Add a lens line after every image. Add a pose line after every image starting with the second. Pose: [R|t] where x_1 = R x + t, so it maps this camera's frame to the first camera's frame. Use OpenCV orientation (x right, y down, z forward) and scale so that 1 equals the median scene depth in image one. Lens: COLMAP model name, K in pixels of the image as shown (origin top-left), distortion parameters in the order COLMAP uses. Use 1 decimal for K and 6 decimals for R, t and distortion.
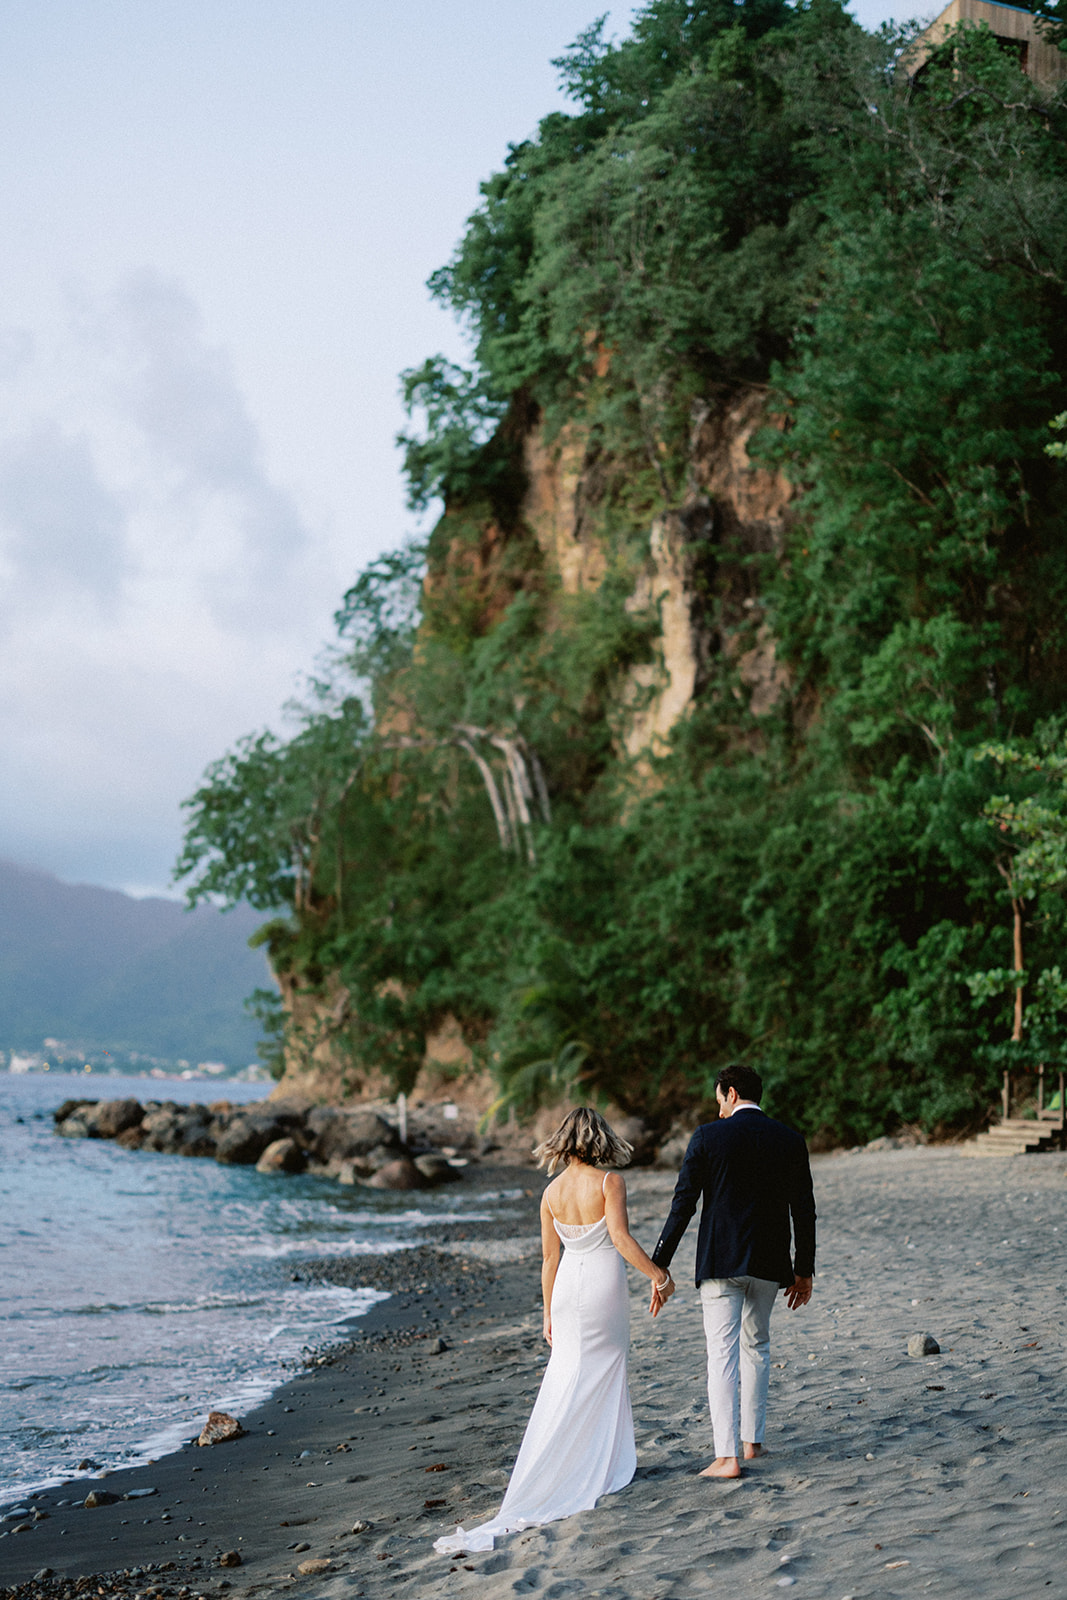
lens RADIAL K [[2320.2, 0, 533.5], [0, 2320.2, 800.0], [0, 0, 1]] dist [-0.008747, 0.033721]
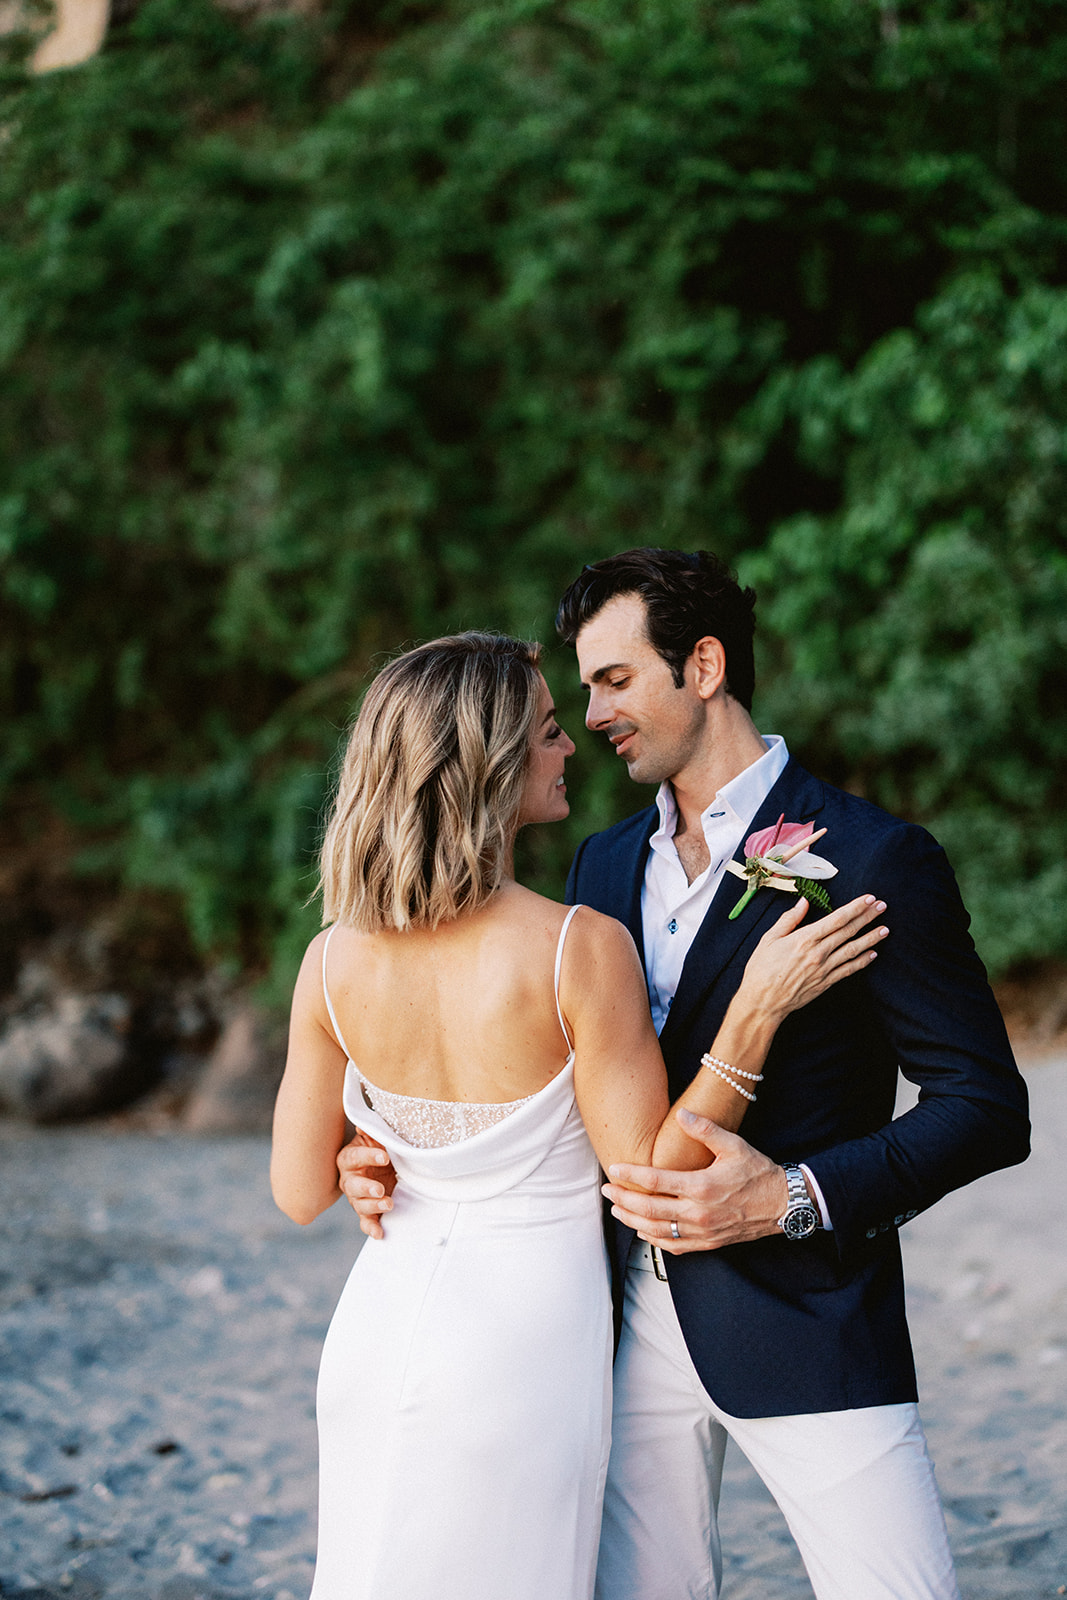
lens RADIAL K [[2320.2, 0, 533.5], [0, 2320.2, 800.0], [0, 0, 1]] dist [-0.008747, 0.033721]
pose [[0.967521, 0.012457, 0.252484, 0.048303], [-0.030779, 0.997159, 0.068749, 0.094740], [-0.250910, -0.074287, 0.965156, 0.695599]]
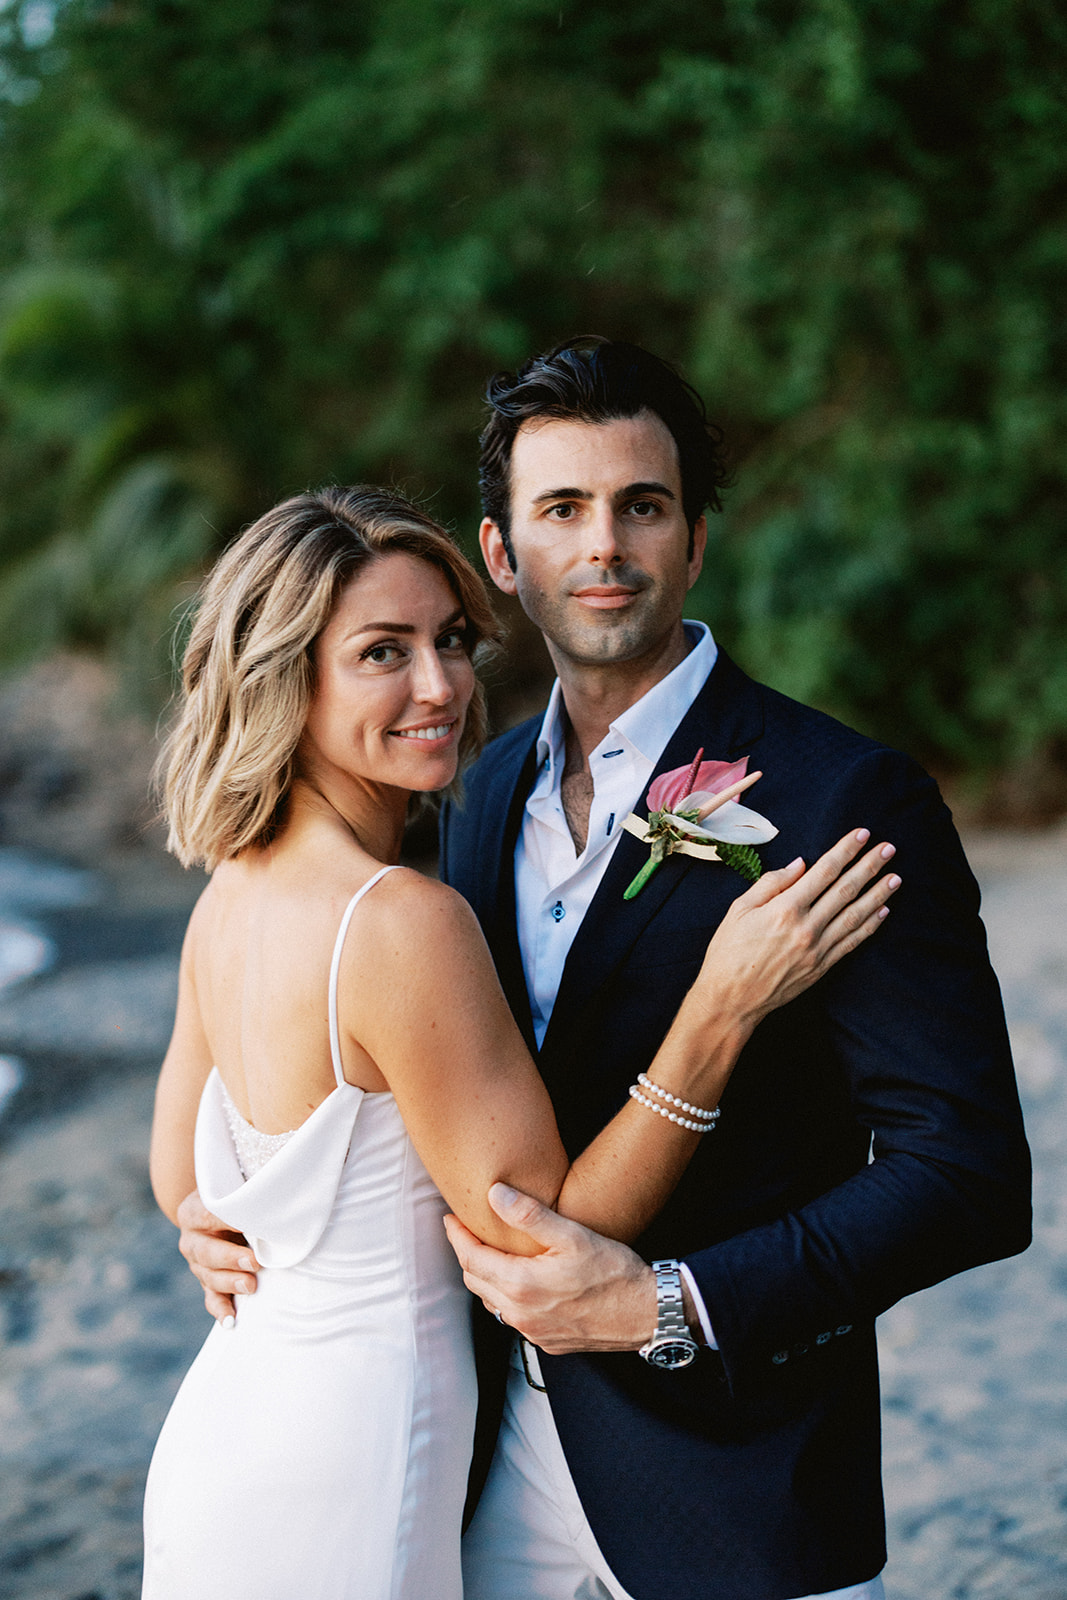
lens RADIAL K [[2367.1, 0, 533.5], [0, 2367.1, 800.0], [0, 0, 1]] dist [0.018662, 0.047033]
pose [[0.999572, -0.019310, 0.021970, 0.057524], [0.014997, 0.983212, 0.181848, 0.093286], [-0.025113, -0.181441, 0.983081, 0.702834]]
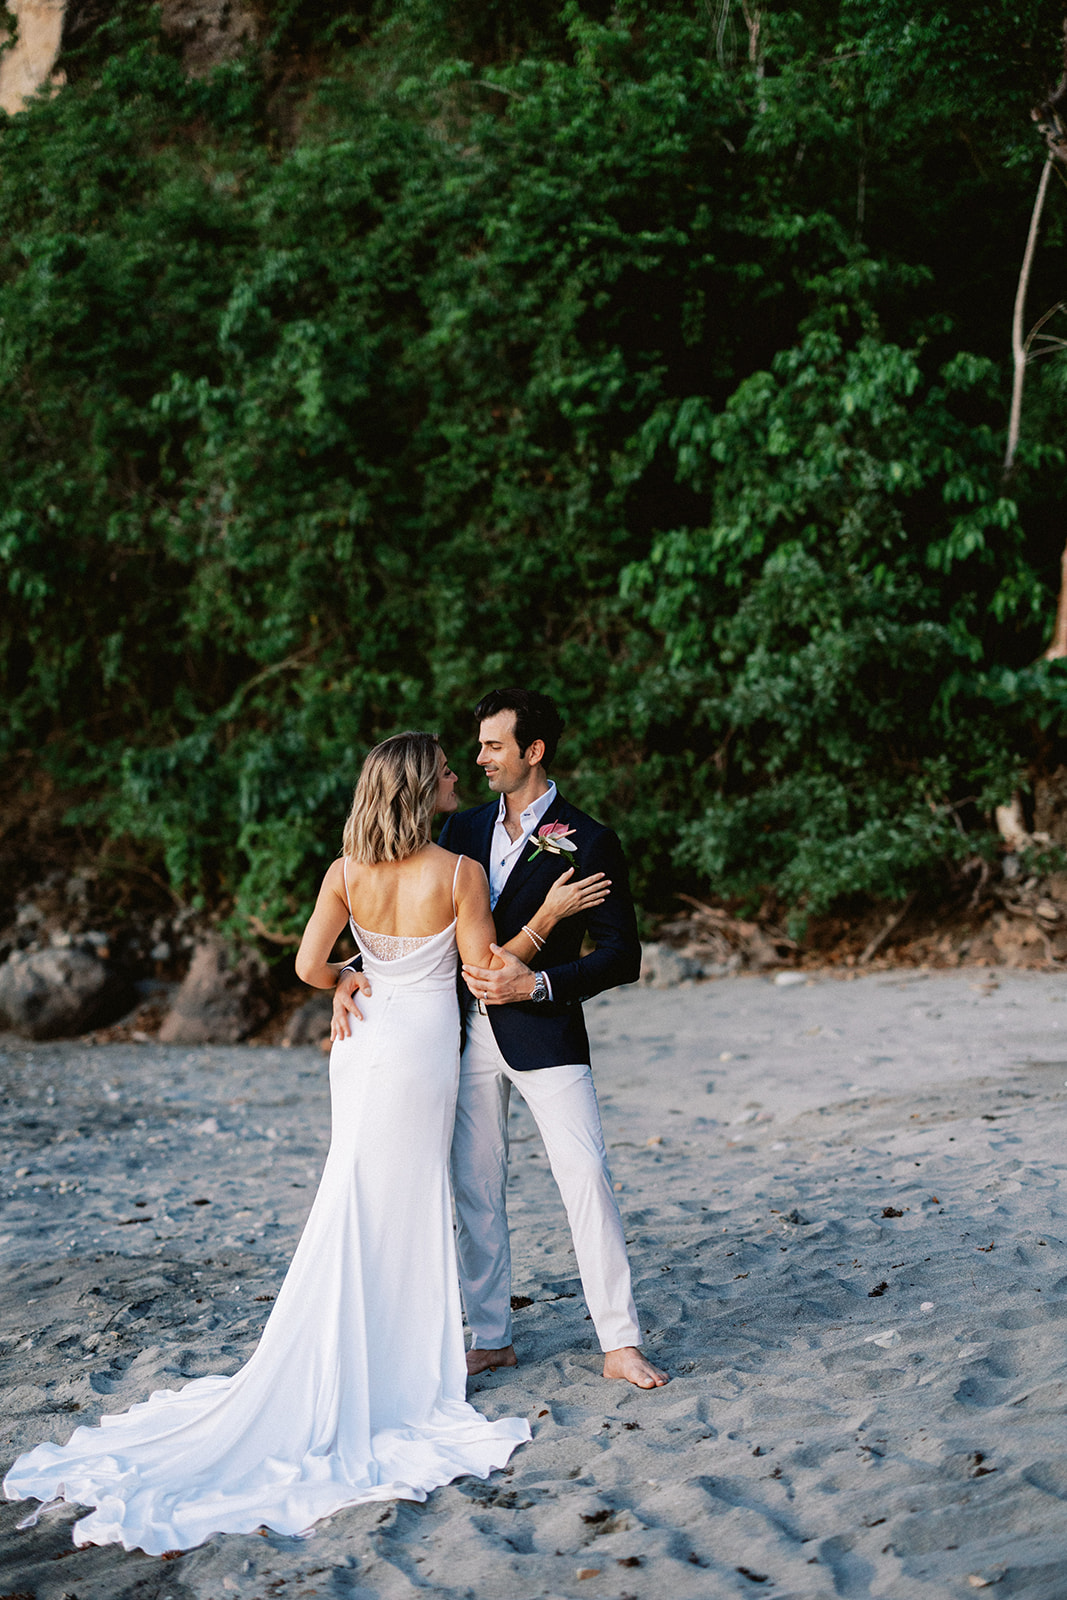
lens RADIAL K [[2320.2, 0, 533.5], [0, 2320.2, 800.0], [0, 0, 1]] dist [-0.008747, 0.033721]
pose [[0.959396, 0.006728, 0.281984, 0.035366], [-0.033564, 0.995336, 0.090444, 0.088198], [-0.280060, -0.096236, 0.955147, 0.639980]]
